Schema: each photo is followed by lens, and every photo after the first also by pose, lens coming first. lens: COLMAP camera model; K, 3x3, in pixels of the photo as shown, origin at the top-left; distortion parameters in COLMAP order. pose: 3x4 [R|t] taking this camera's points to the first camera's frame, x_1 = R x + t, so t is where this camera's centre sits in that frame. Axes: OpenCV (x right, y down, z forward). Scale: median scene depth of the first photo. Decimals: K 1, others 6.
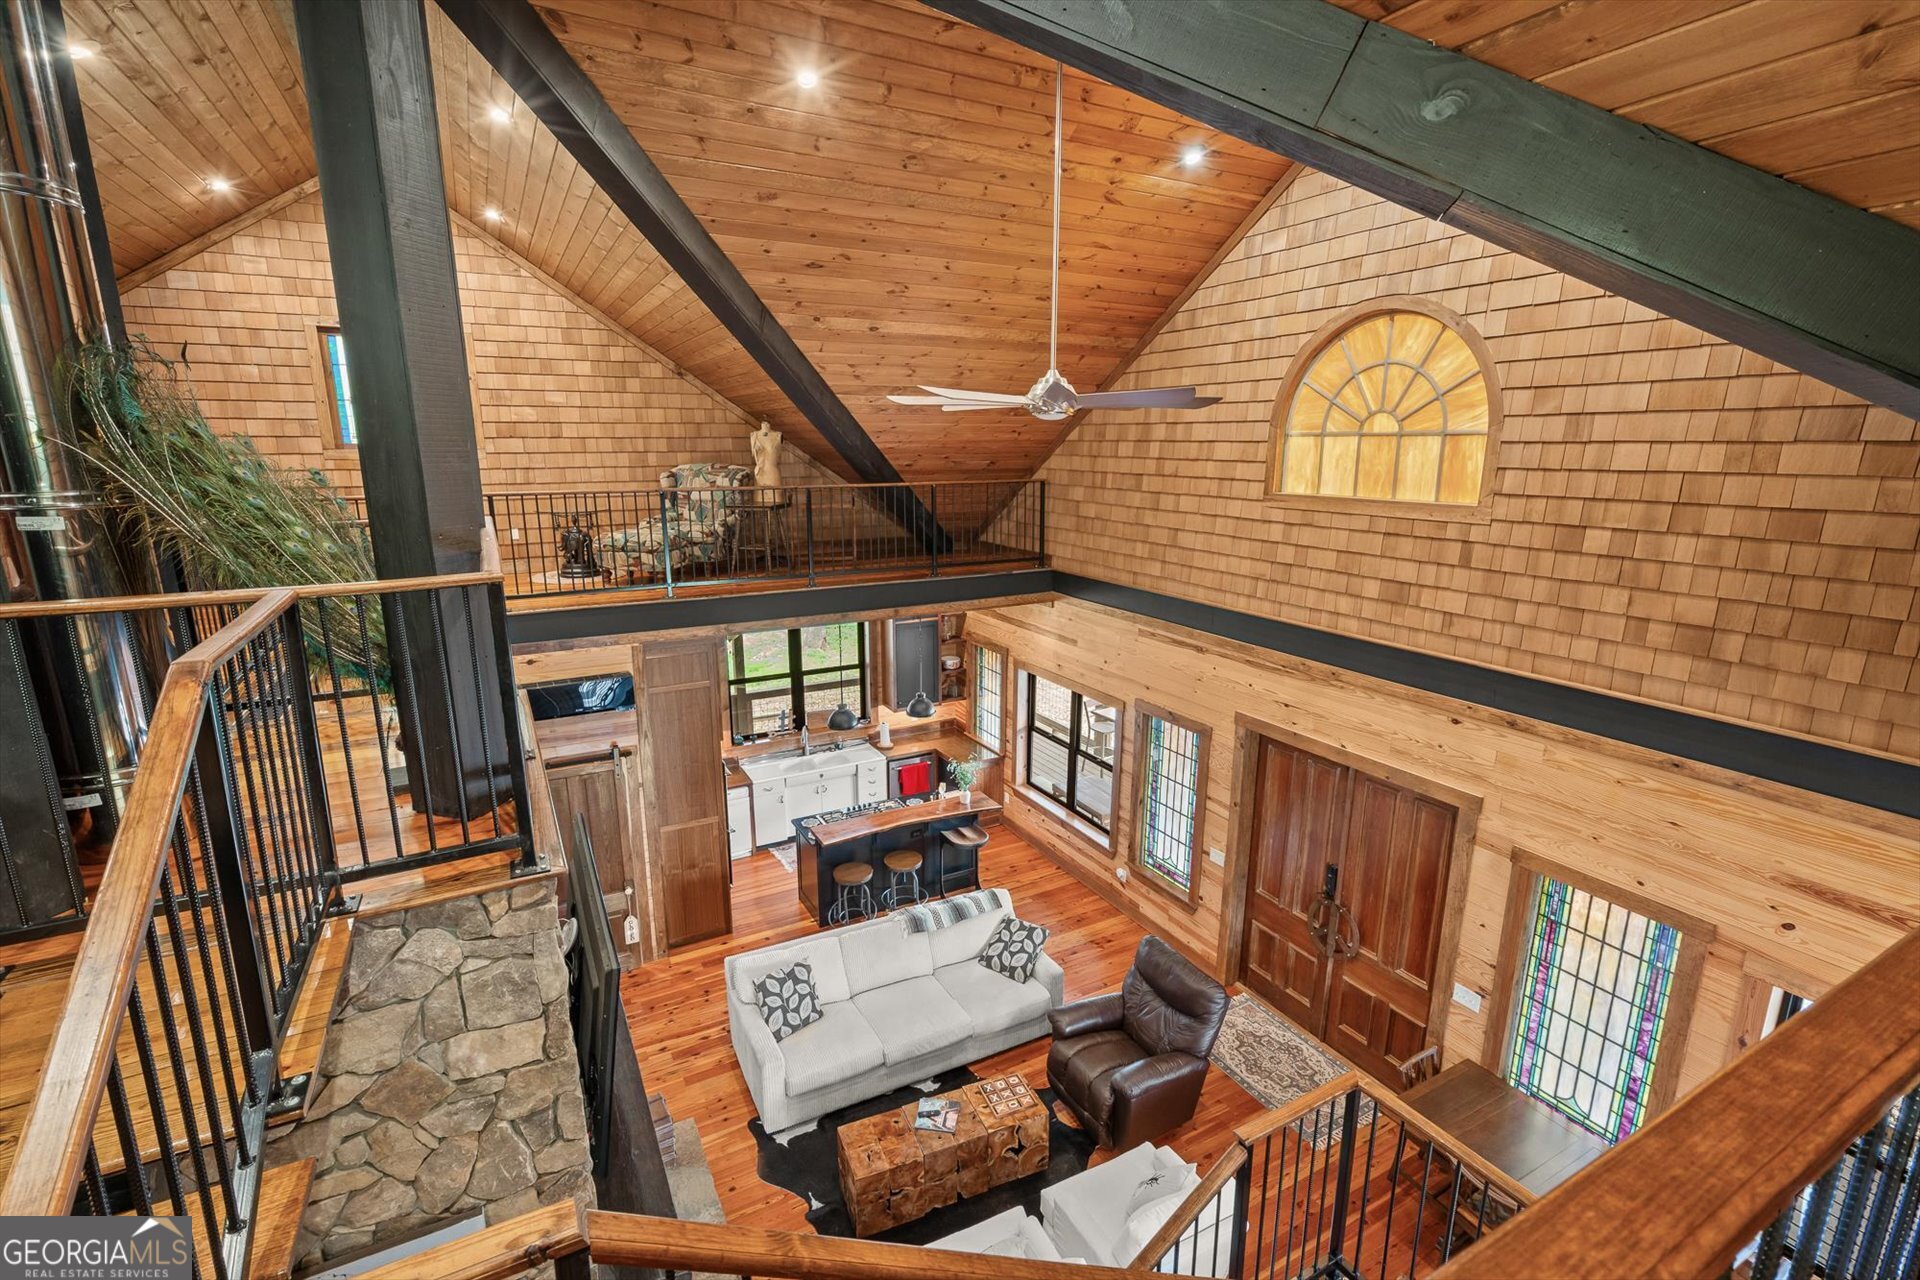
lens RADIAL K [[868.4, 0, 963.9], [0, 868.4, 640.7], [0, 0, 1]] dist [-0.003960, 0.001731]
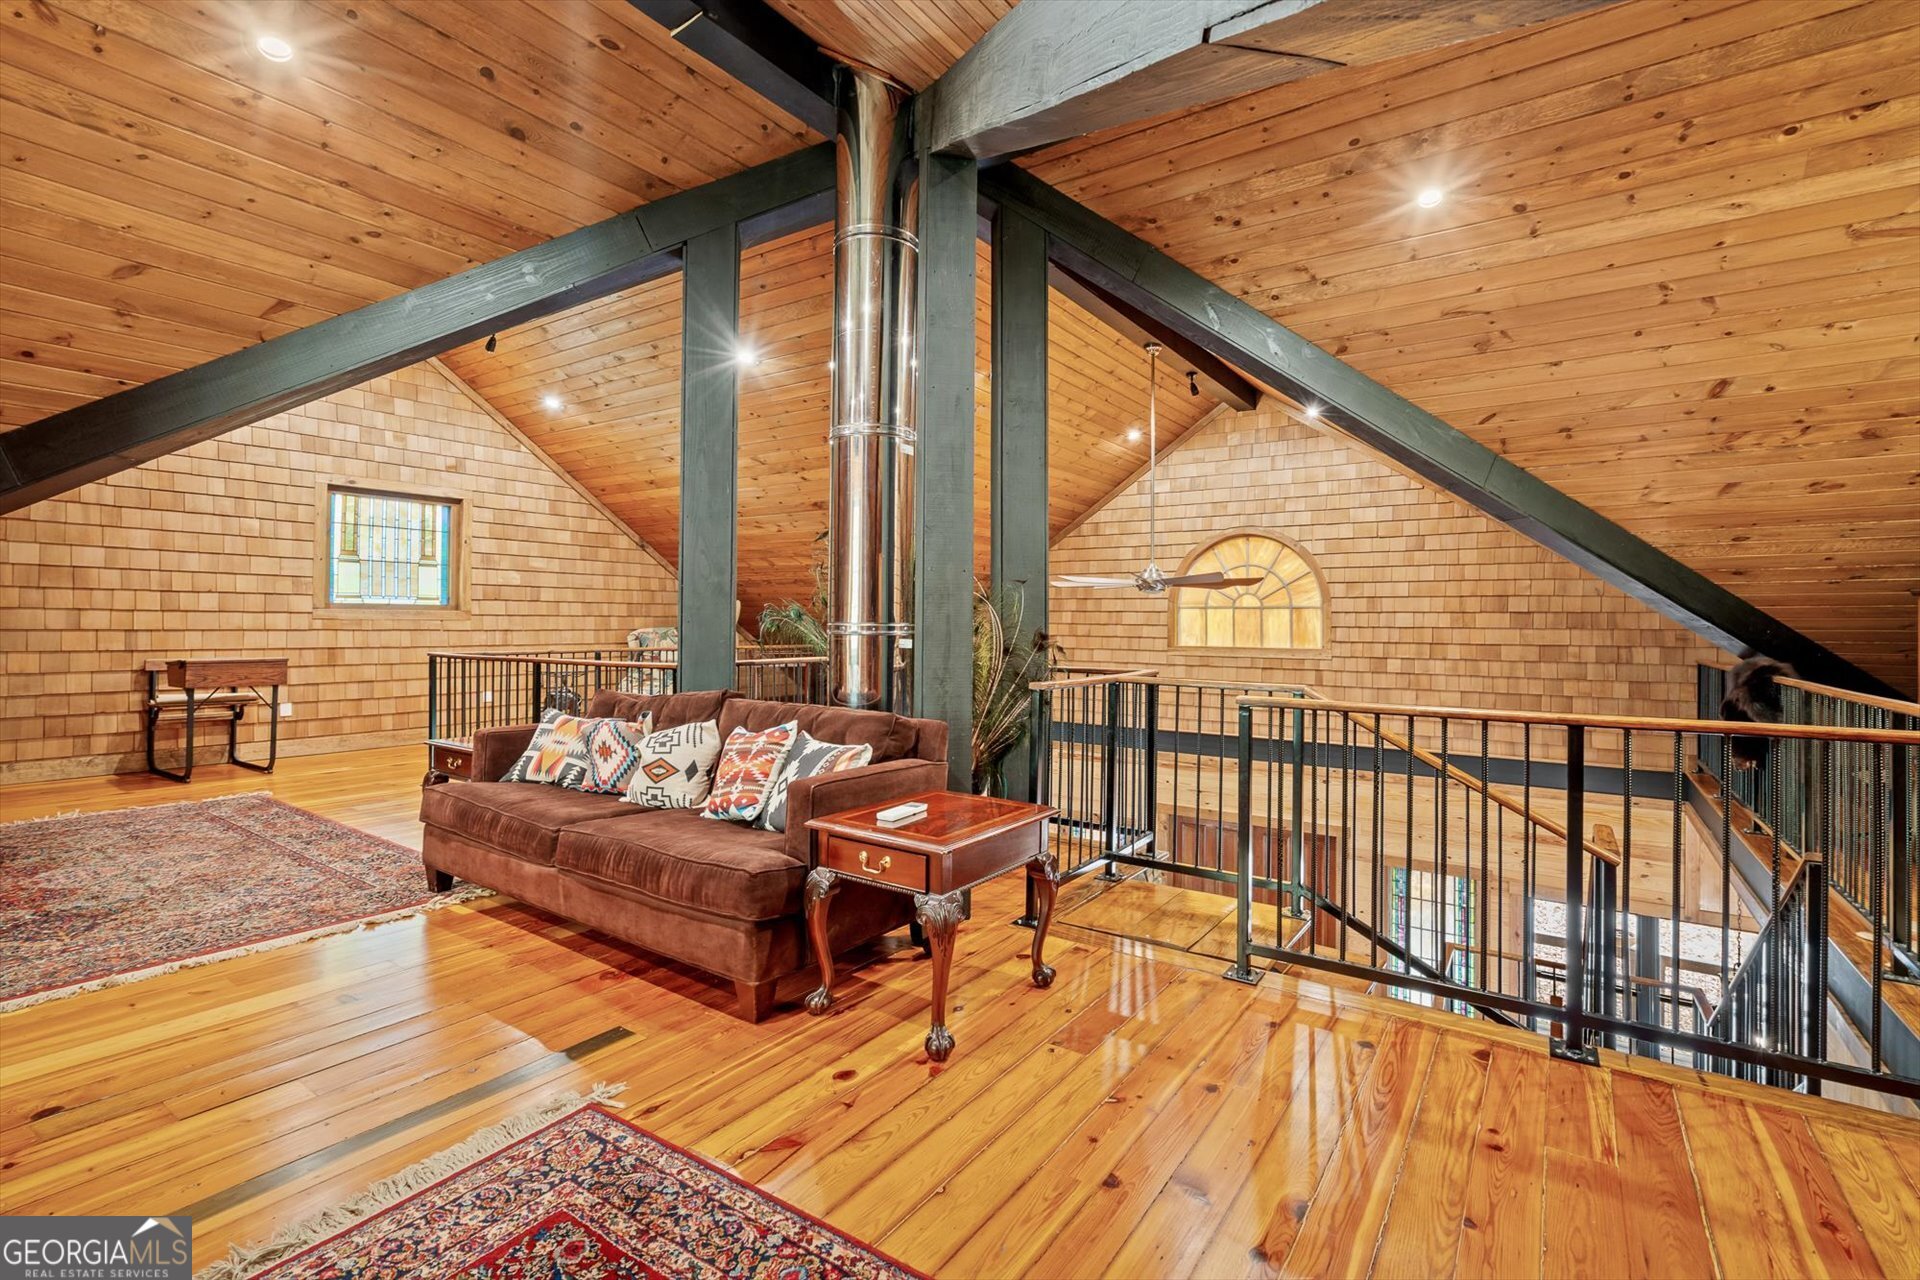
lens RADIAL K [[868.4, 0, 969.2], [0, 868.4, 617.5], [0, 0, 1]] dist [-0.003960, 0.001731]
pose [[0.890039, 0.009678, 0.455782, -0.673452], [0.093274, 0.974759, -0.202840, 0.054985], [-0.446241, 0.223048, 0.866671, -0.150715]]
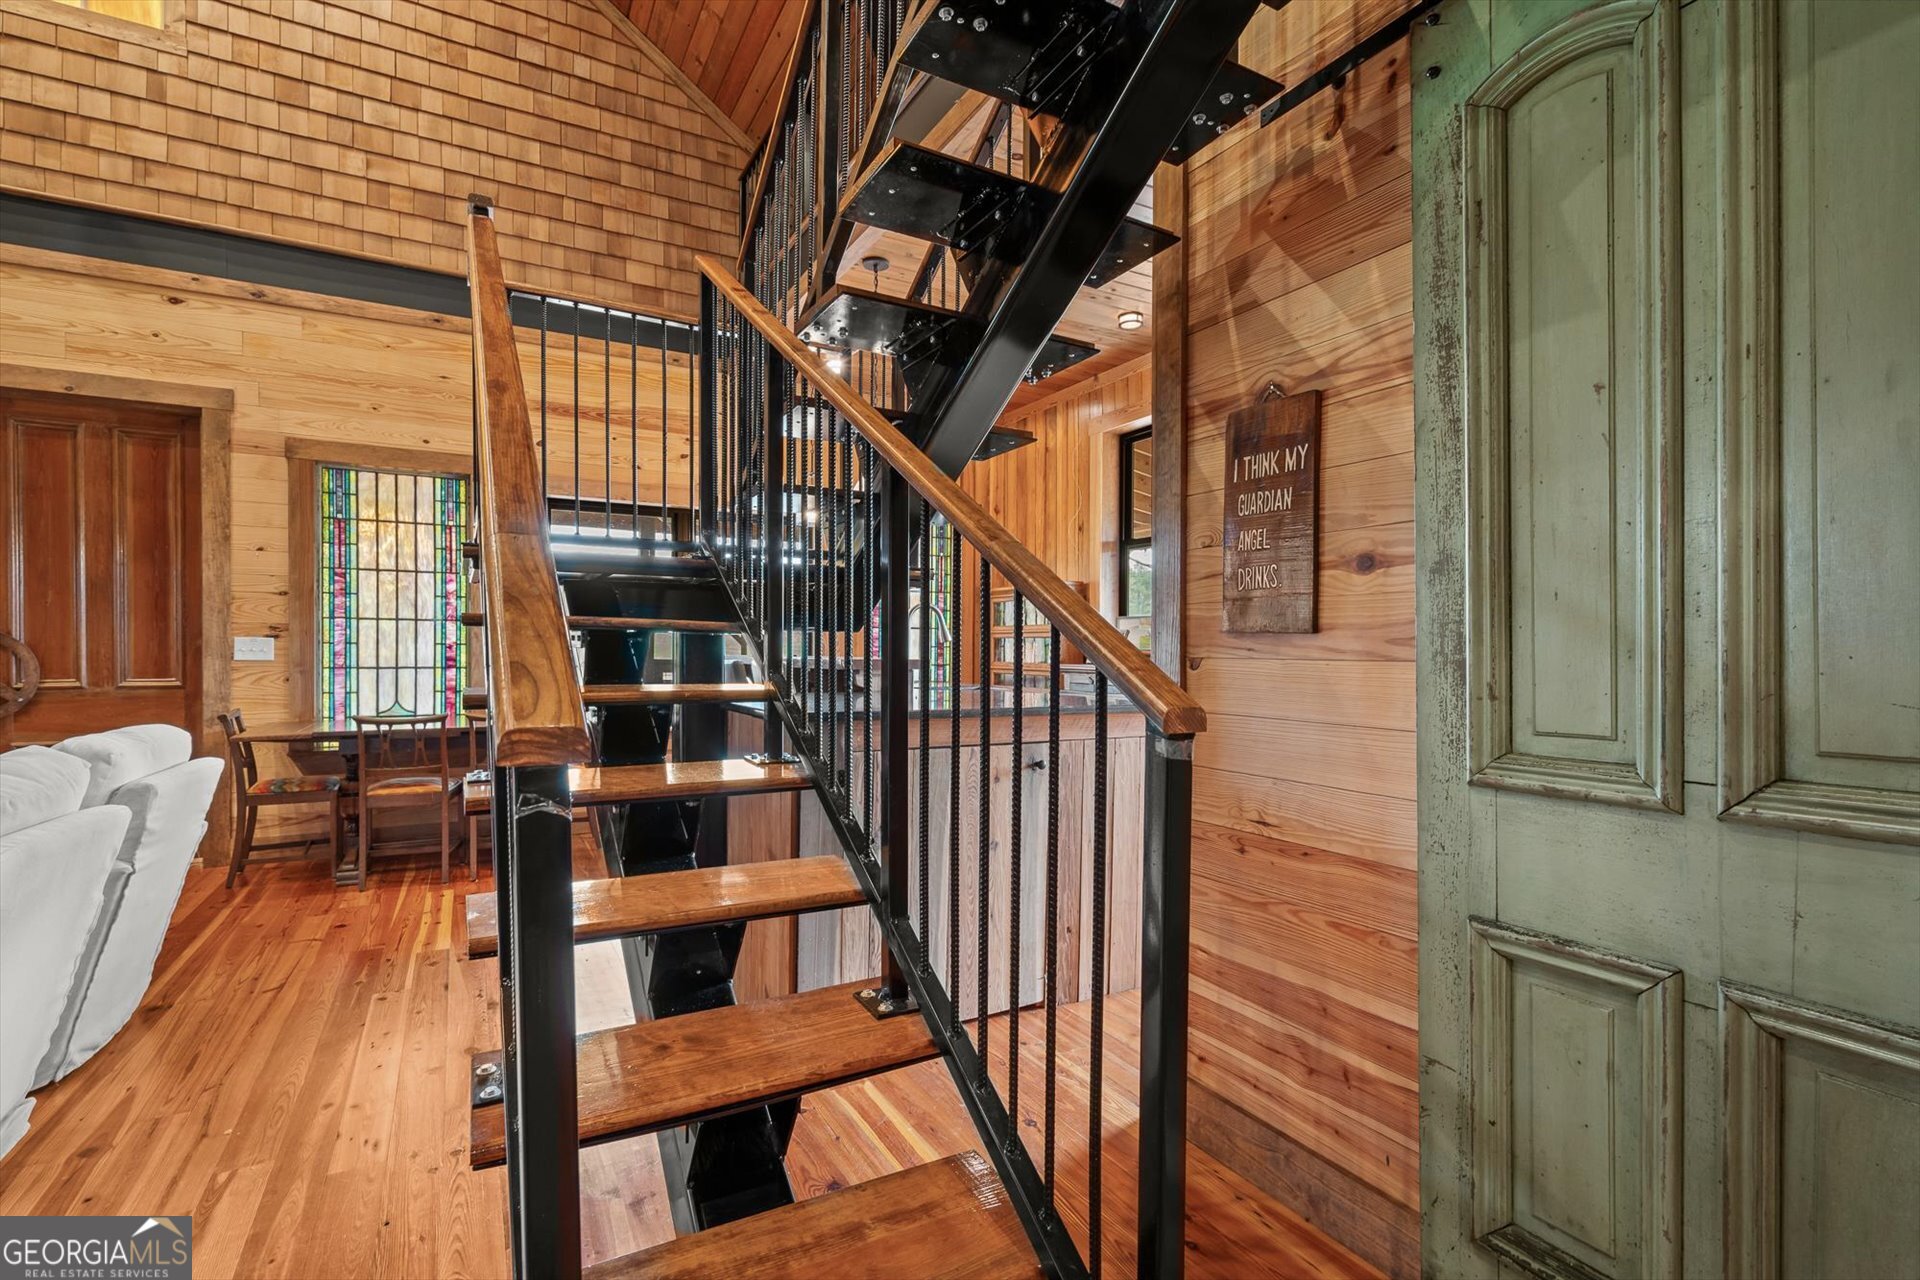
lens RADIAL K [[868.4, 0, 931.8], [0, 868.4, 656.0], [0, 0, 1]] dist [-0.003960, 0.001731]
pose [[0.004463, -0.015605, 0.999868, -0.216415], [0.219772, 0.975447, 0.014243, 0.498575], [-0.975541, 0.219680, 0.007783, 0.336239]]
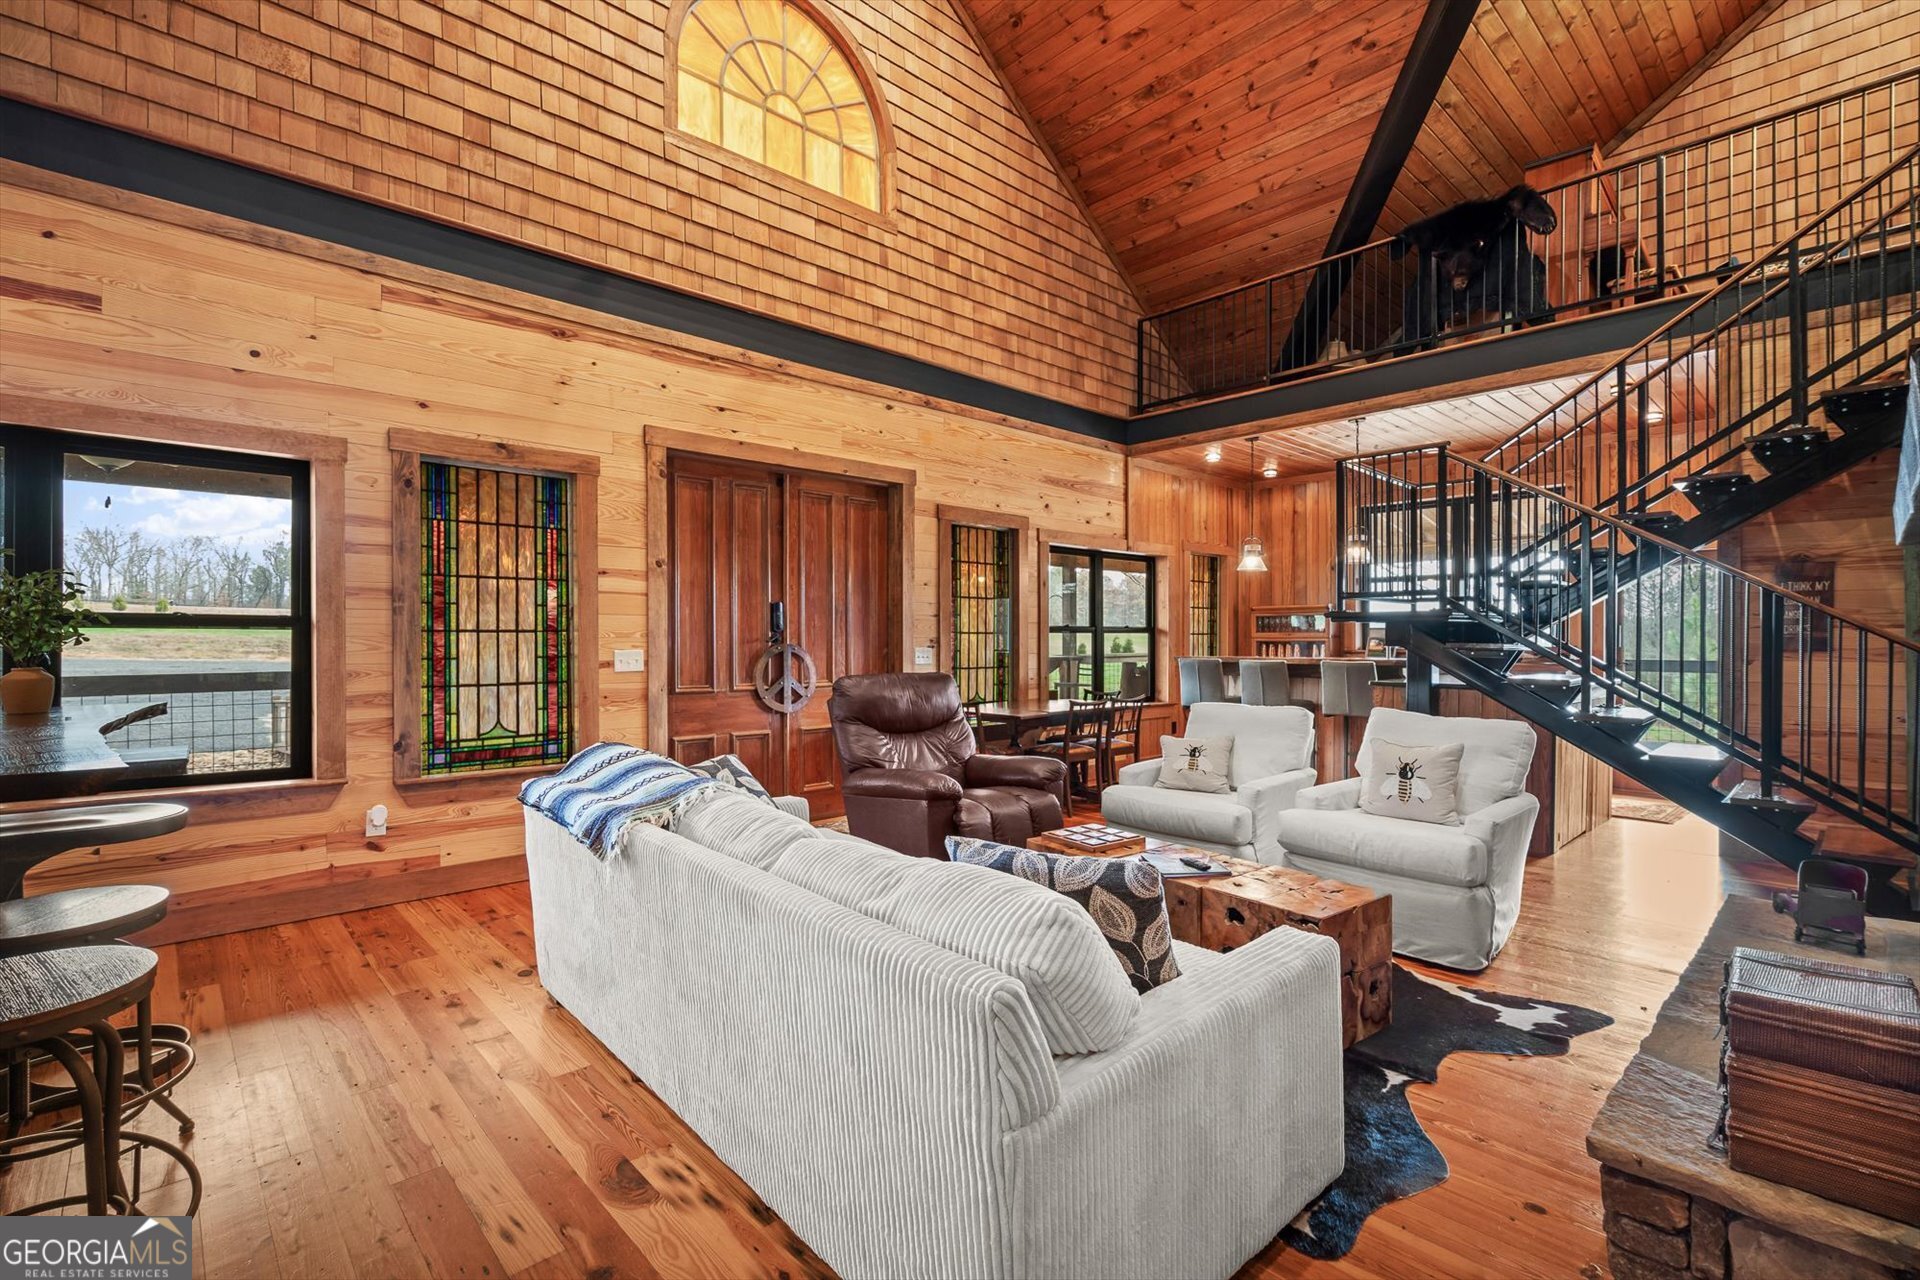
lens RADIAL K [[868.4, 0, 957.1], [0, 868.4, 636.0], [0, 0, 1]] dist [-0.003960, 0.001731]
pose [[-0.245536, 0.001924, 0.969386, -0.487848], [0.218774, 0.974309, 0.053479, 0.304376], [-0.944378, 0.225207, -0.239649, 1.115896]]
